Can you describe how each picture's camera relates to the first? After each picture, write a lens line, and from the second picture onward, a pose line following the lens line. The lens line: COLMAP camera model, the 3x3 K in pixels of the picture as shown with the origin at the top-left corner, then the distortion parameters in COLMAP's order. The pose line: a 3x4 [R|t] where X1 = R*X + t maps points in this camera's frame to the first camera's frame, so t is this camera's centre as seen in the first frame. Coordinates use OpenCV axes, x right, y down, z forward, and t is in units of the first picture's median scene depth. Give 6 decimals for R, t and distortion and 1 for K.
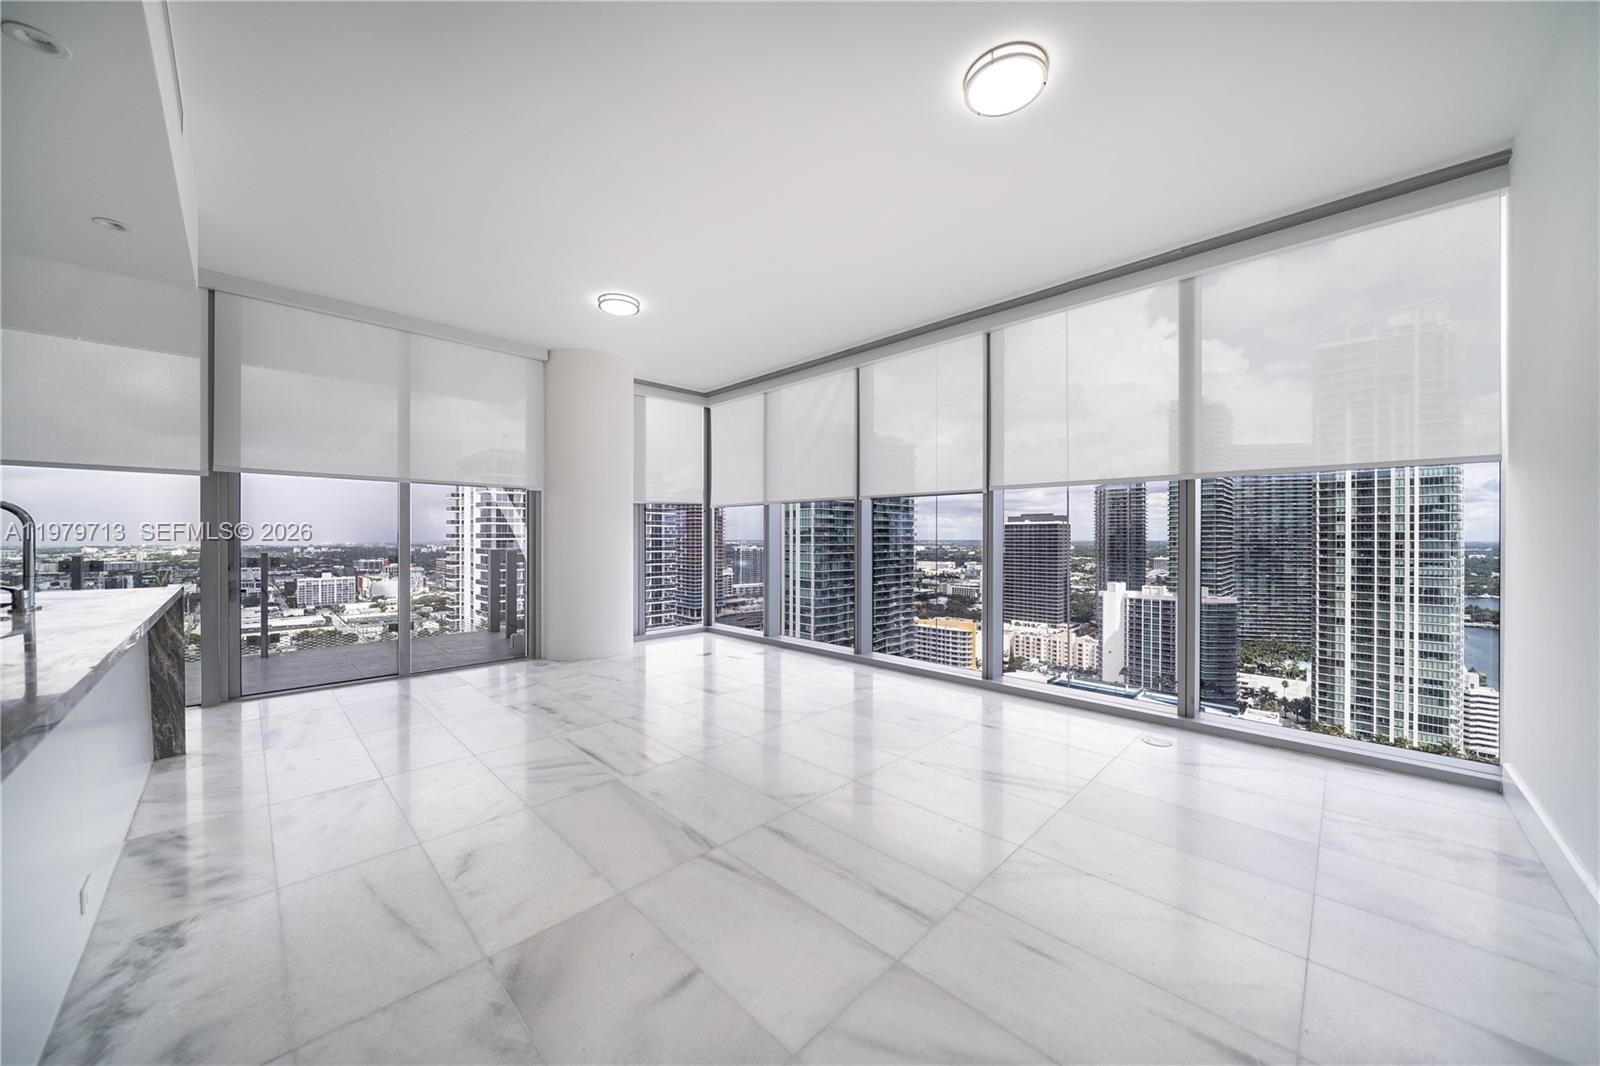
lens RADIAL K [[563.8, 0, 787.9], [0, 563.8, 540.2], [0, 0, 1]] dist [-0.005168, 0.000059]
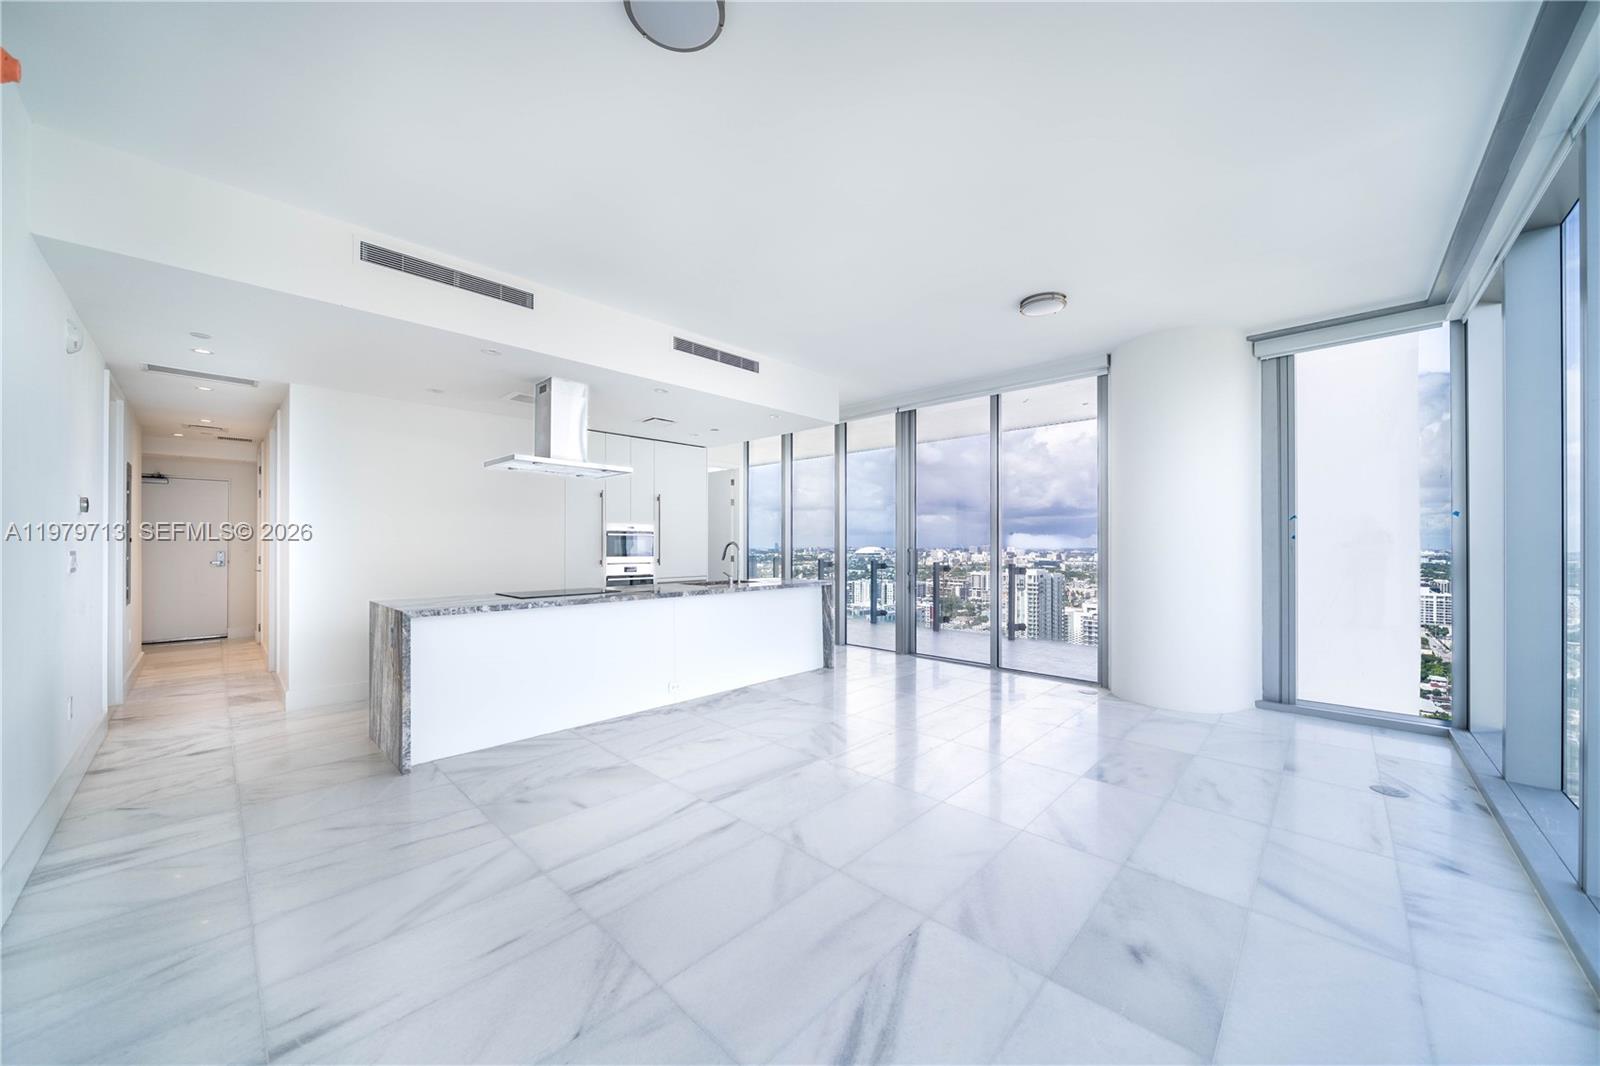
lens RADIAL K [[568.9, 0, 797.0], [0, 568.9, 535.3], [0, 0, 1]] dist [-0.000673, 0.000014]
pose [[0.017975, -0.016700, -0.999699, 0.252809], [-0.005516, 0.999844, -0.016802, -0.011343], [0.999823, 0.005816, 0.017880, 0.246787]]
